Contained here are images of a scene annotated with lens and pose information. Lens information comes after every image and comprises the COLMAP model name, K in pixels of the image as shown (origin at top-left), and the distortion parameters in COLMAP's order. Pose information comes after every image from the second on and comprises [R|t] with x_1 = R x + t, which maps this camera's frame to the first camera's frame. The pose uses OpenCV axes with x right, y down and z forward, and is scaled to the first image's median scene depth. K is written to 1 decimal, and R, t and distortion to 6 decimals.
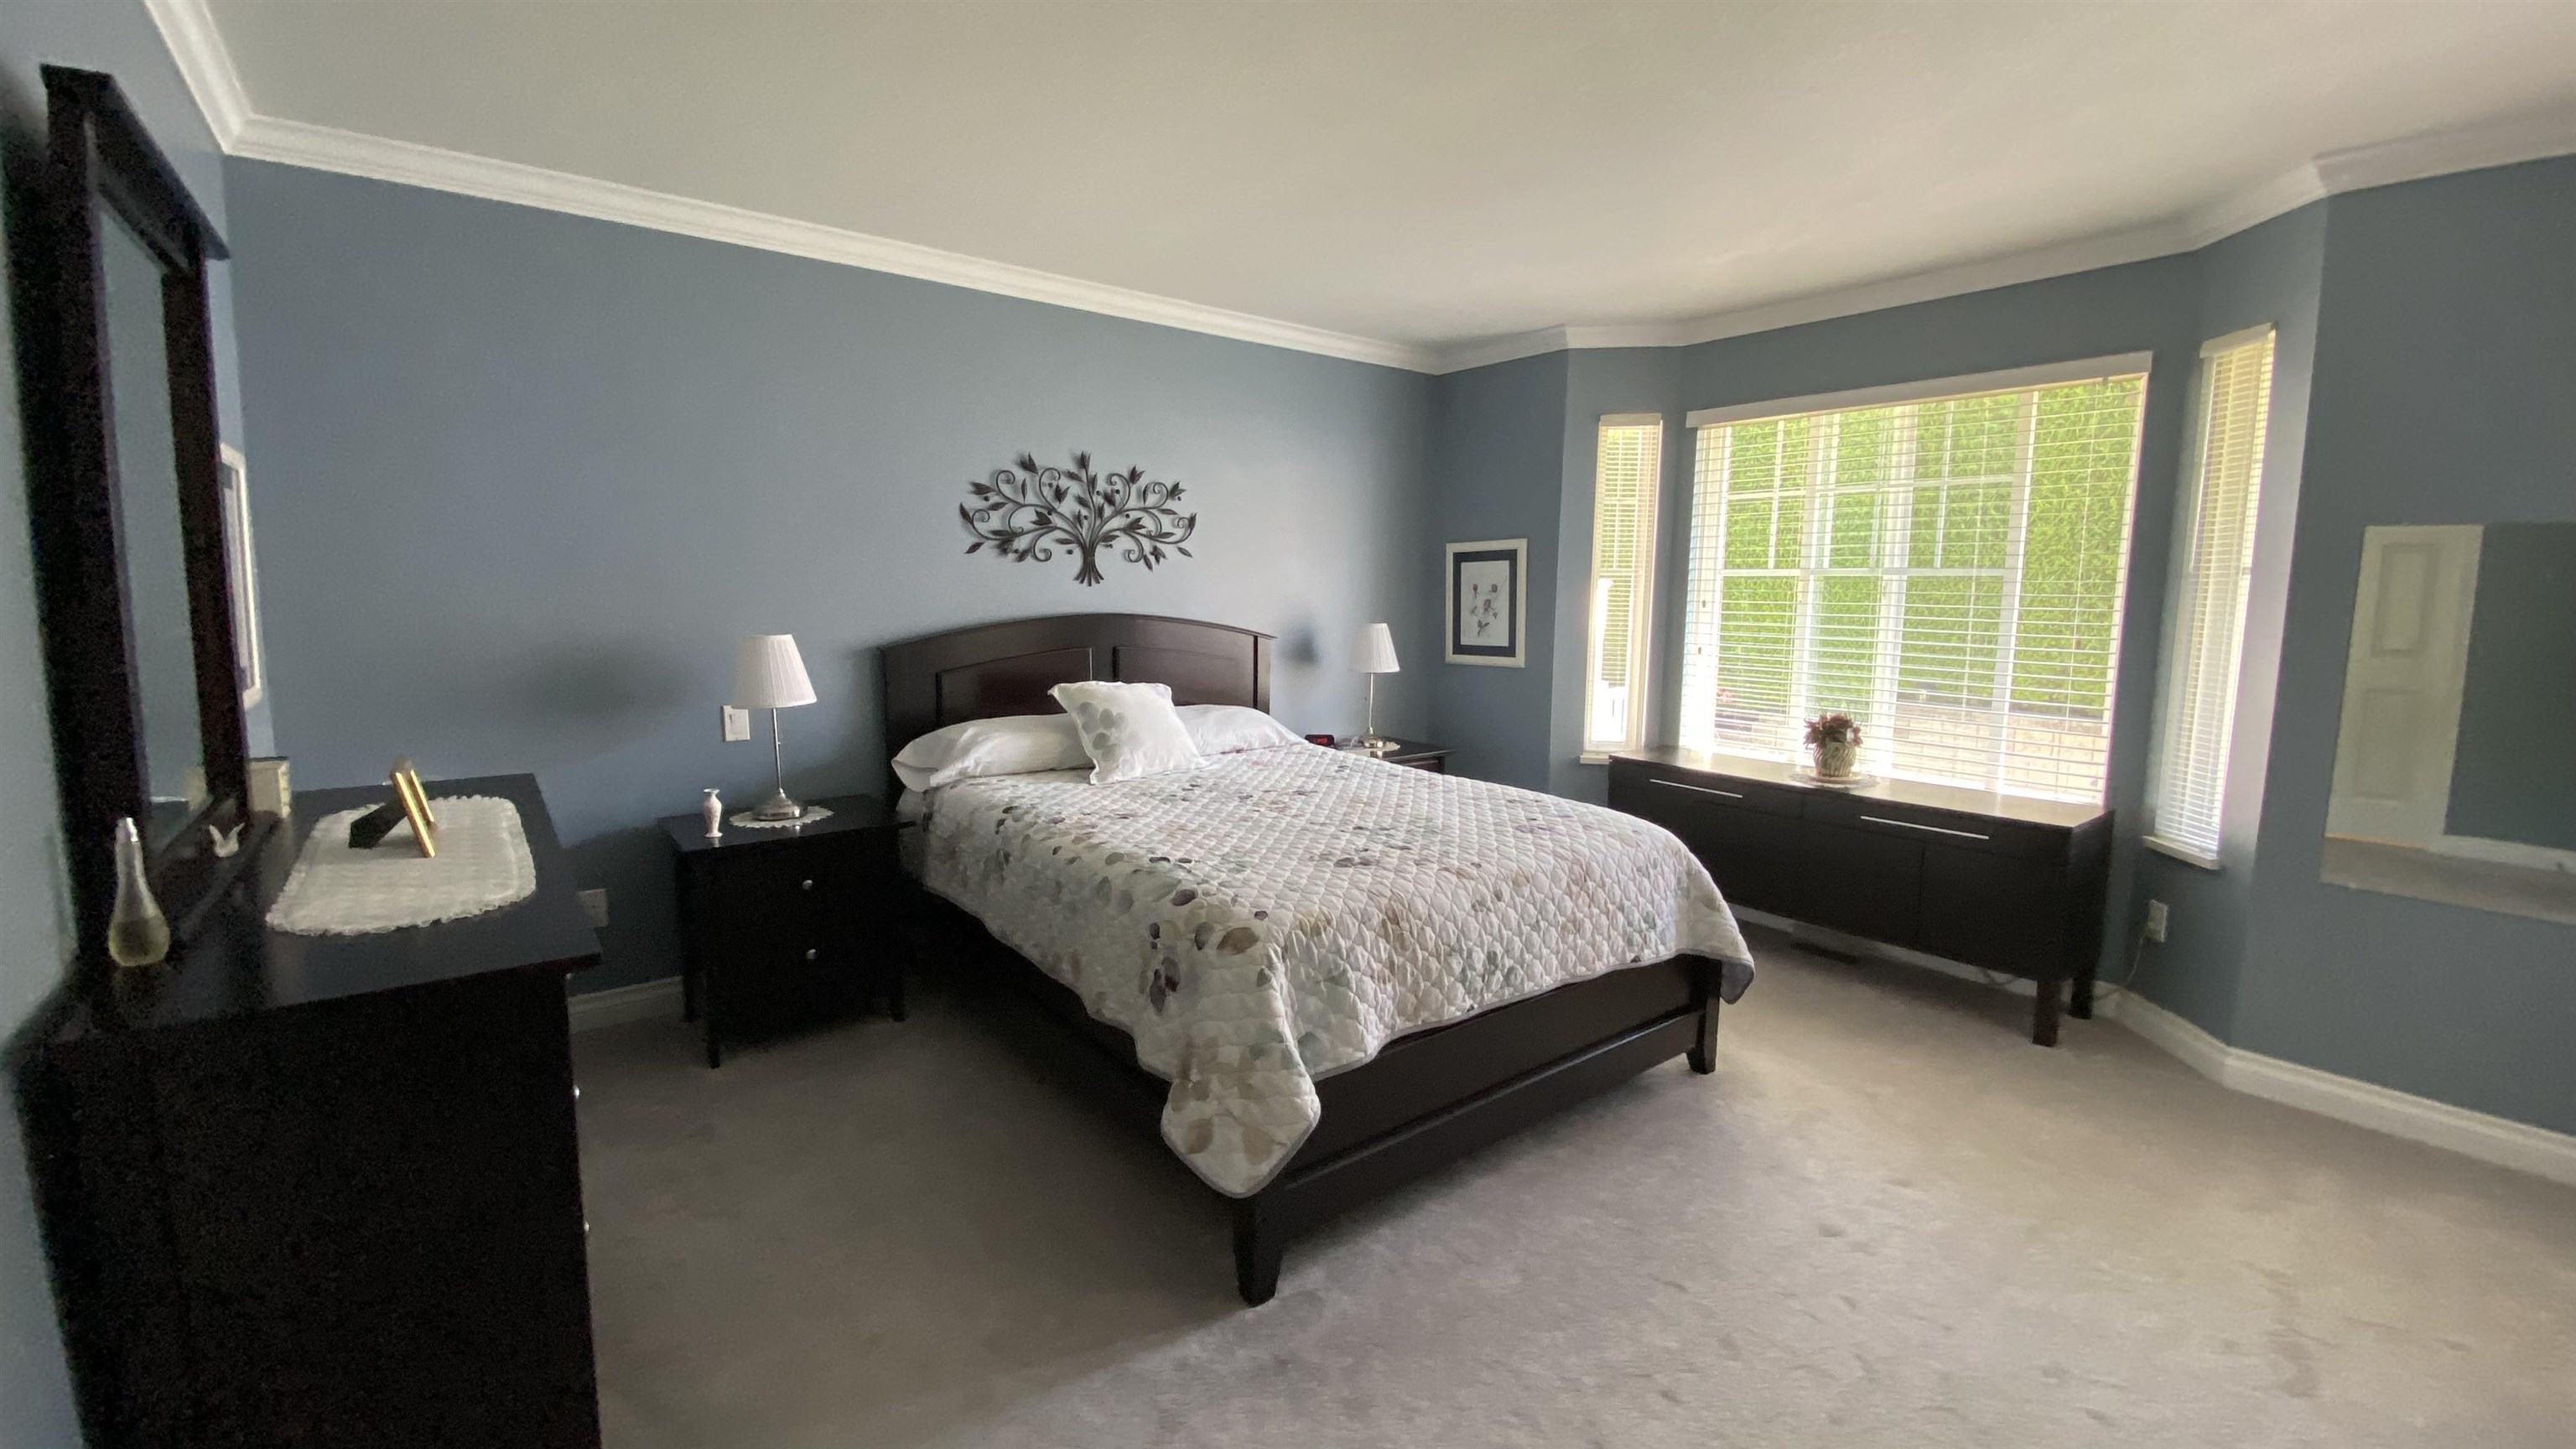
lens RADIAL K [[1038.3, 0, 1278.0], [0, 1038.3, 707.3], [0, 0, 1]] dist [0.005371, -0.009133]
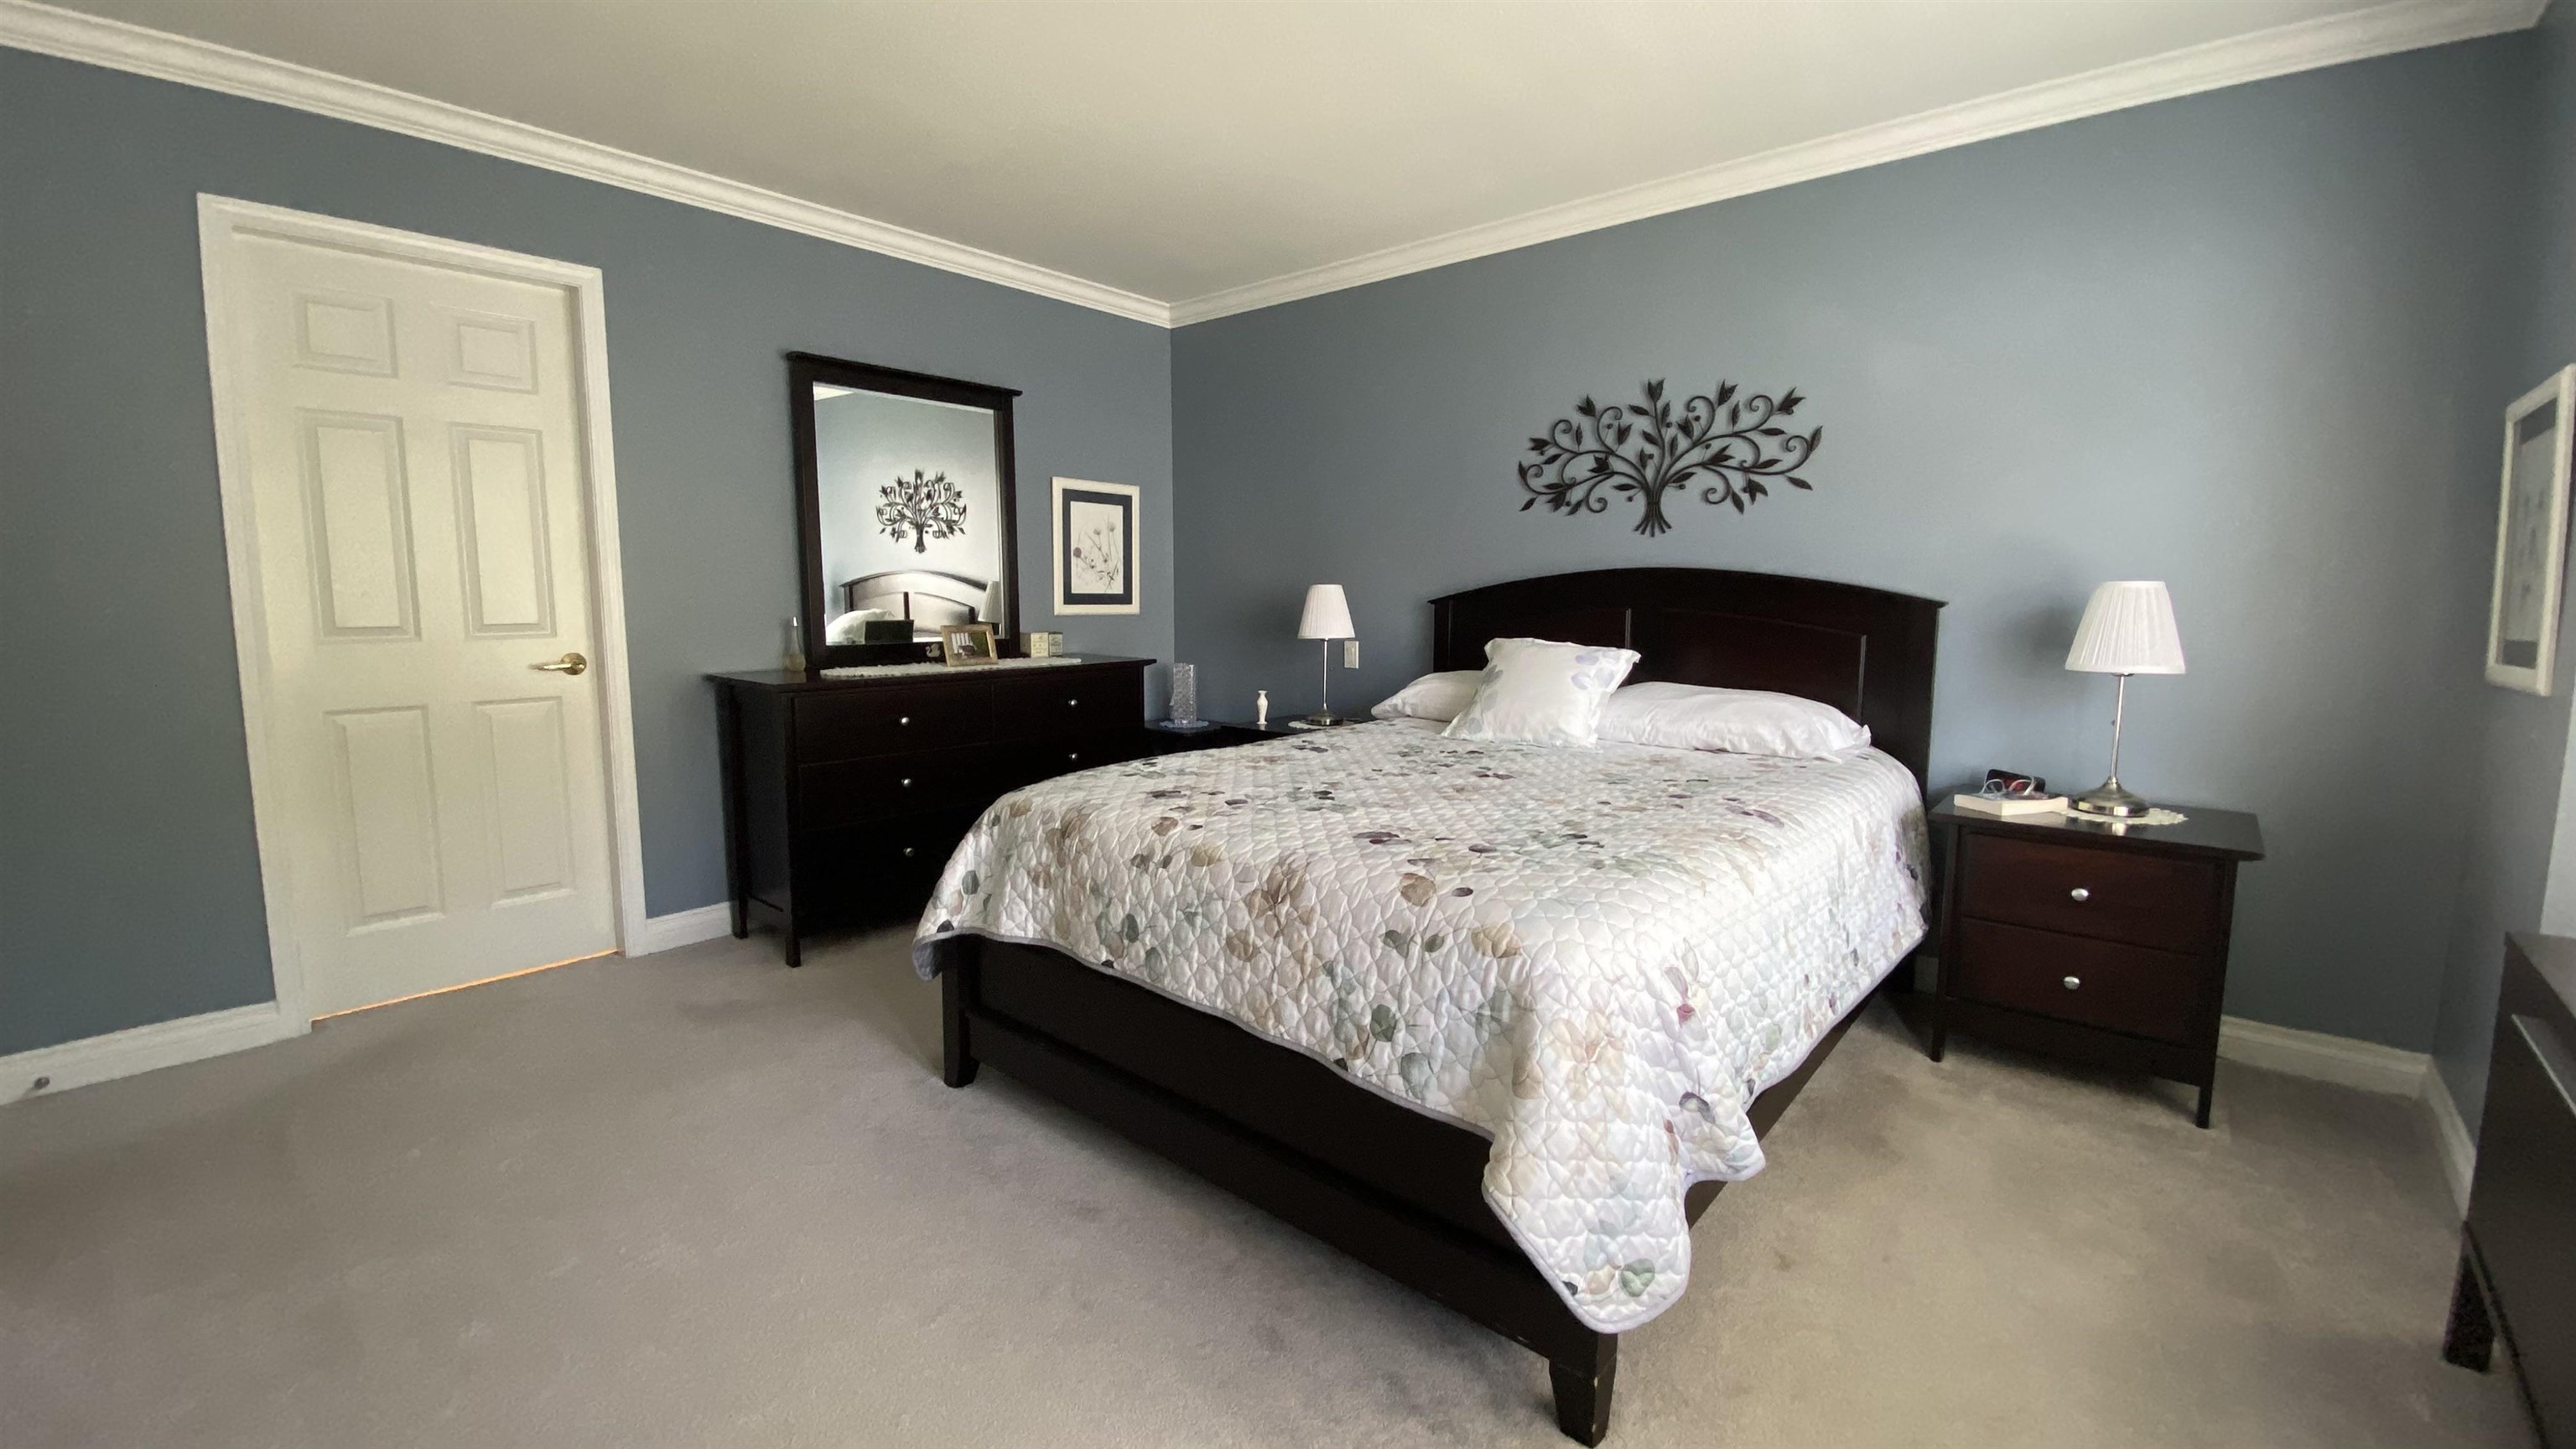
lens RADIAL K [[1038.3, 0, 1282.0], [0, 1038.3, 730.6], [0, 0, 1]] dist [0.005371, -0.009133]
pose [[0.183715, 0.115700, -0.976147, 0.633100], [-0.109580, 0.989270, 0.096632, -0.008244], [0.976853, 0.089214, 0.194422, 0.564427]]
